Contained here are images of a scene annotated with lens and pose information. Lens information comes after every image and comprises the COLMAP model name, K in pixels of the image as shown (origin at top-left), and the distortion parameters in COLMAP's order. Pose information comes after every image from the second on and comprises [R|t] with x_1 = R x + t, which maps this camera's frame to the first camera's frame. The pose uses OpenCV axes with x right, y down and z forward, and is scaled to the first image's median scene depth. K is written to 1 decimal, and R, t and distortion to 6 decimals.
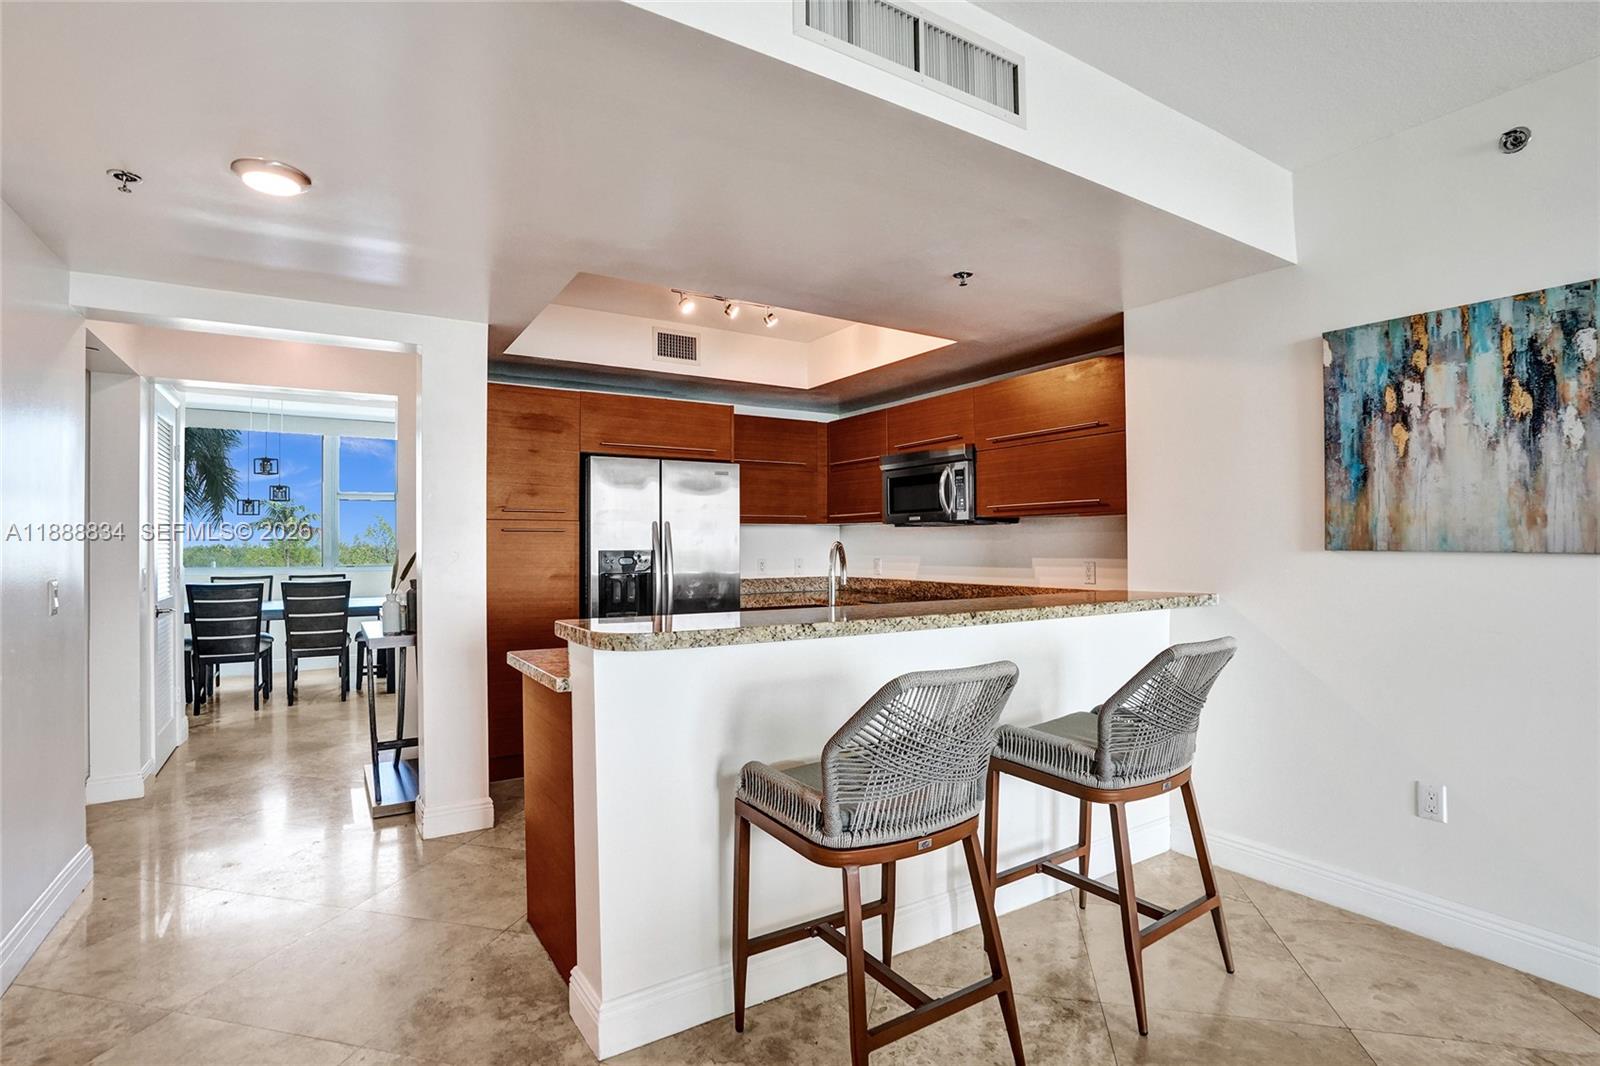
lens RADIAL K [[753.9, 0, 809.7], [0, 753.9, 539.2], [0, 0, 1]] dist [-0.069043, 0.032859]
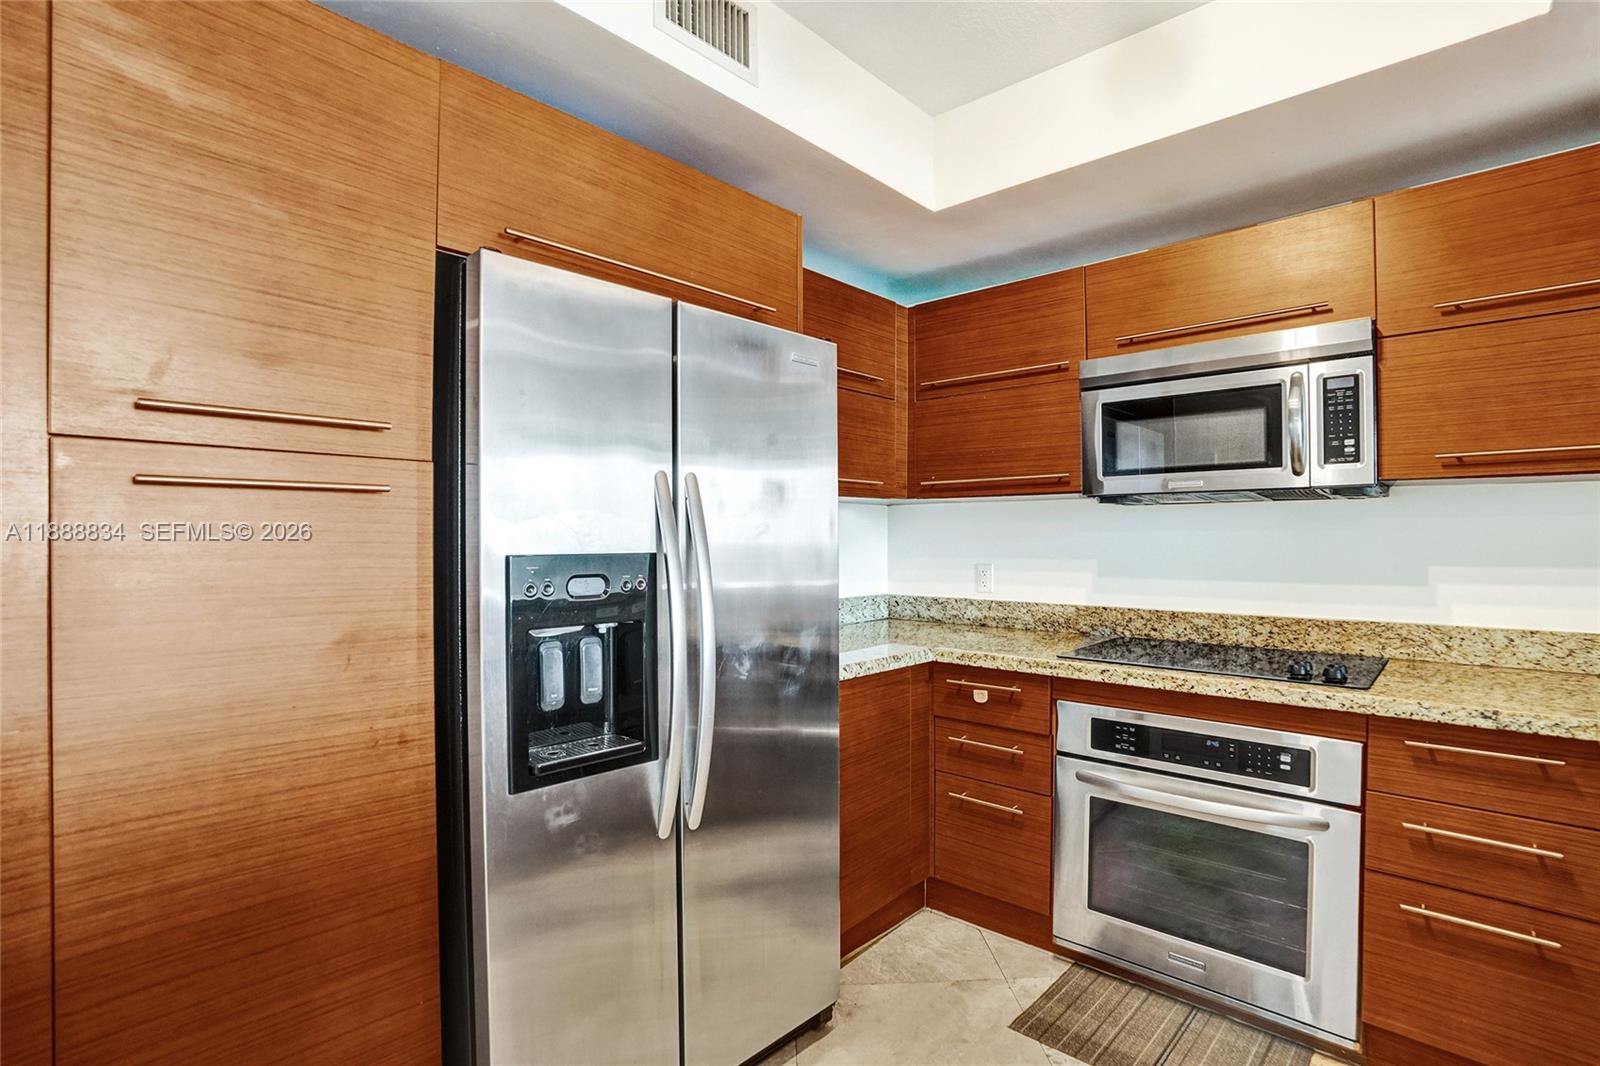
lens RADIAL K [[772.4, 0, 802.5], [0, 772.4, 540.7], [0, 0, 1]] dist [-0.075233, 0.032916]
pose [[0.969044, 0.000524, 0.246888, -0.404210], [-0.003161, 0.999942, 0.010284, 0.008011], [-0.246869, -0.010746, 0.968989, 1.118239]]
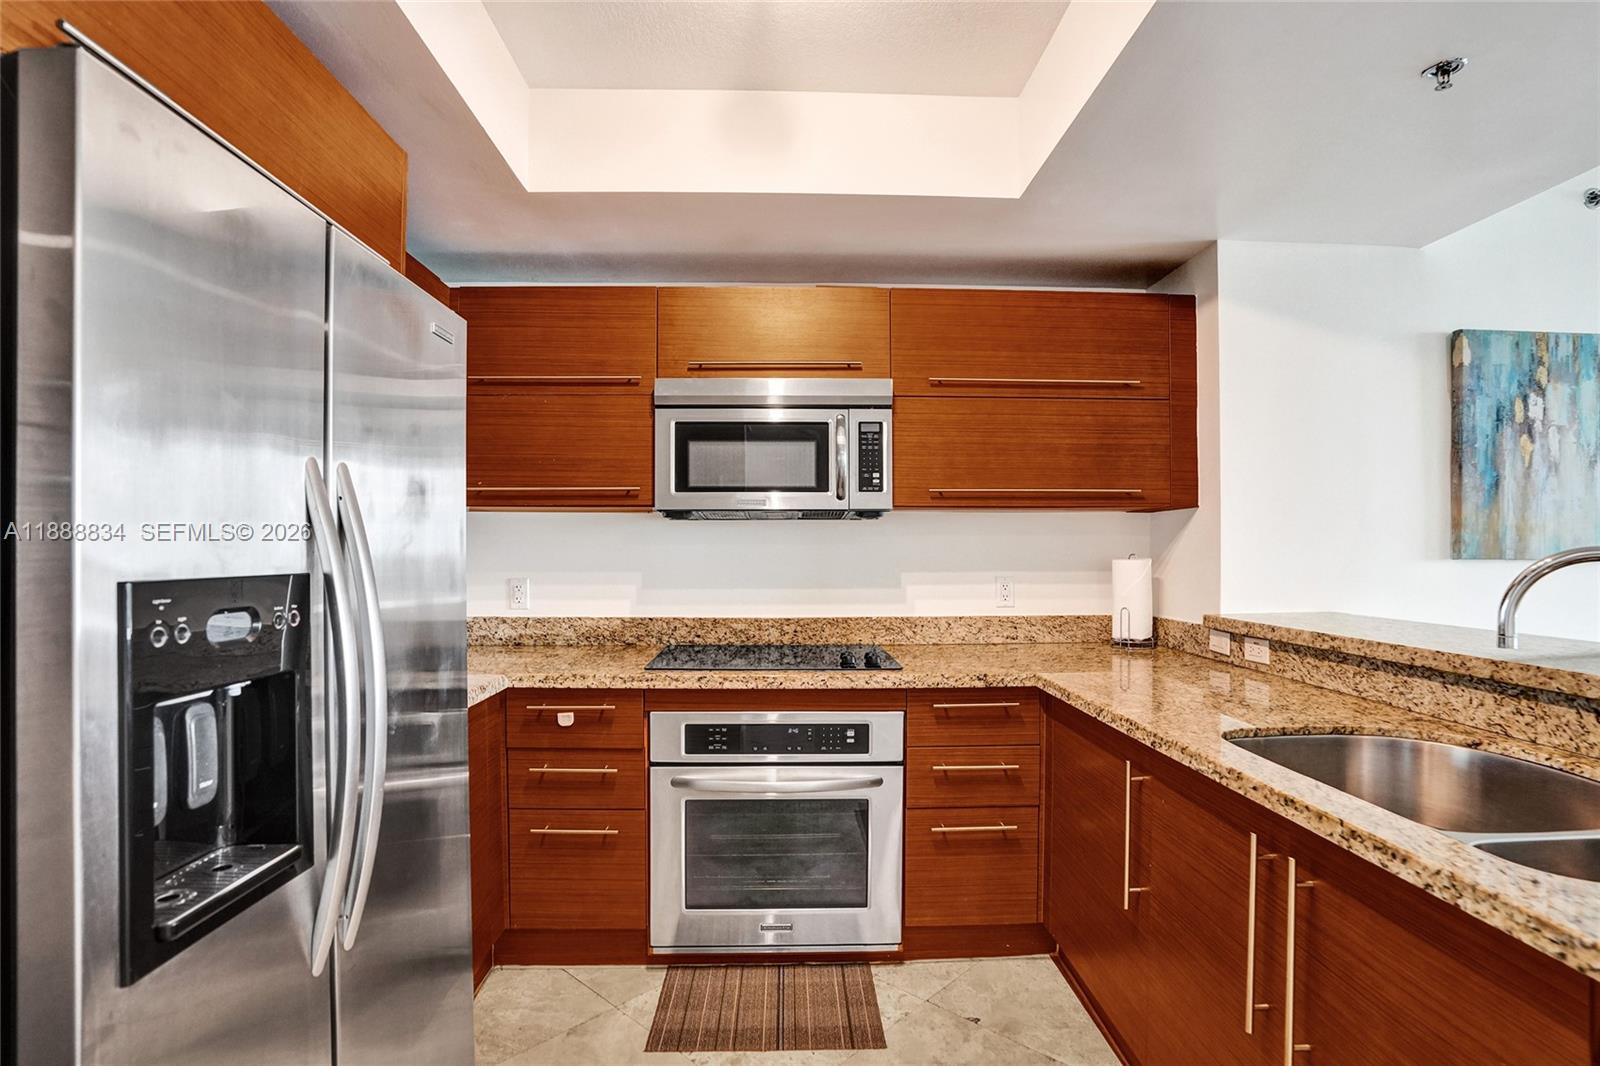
lens RADIAL K [[785.0, 0, 784.7], [0, 785.0, 544.7], [0, 0, 1]] dist [-0.073425, 0.025453]
pose [[0.523170, 0.008267, 0.852188, -0.606476], [-0.008367, 0.999955, -0.004564, 0.008449], [-0.852187, -0.004743, 0.523216, 1.302496]]
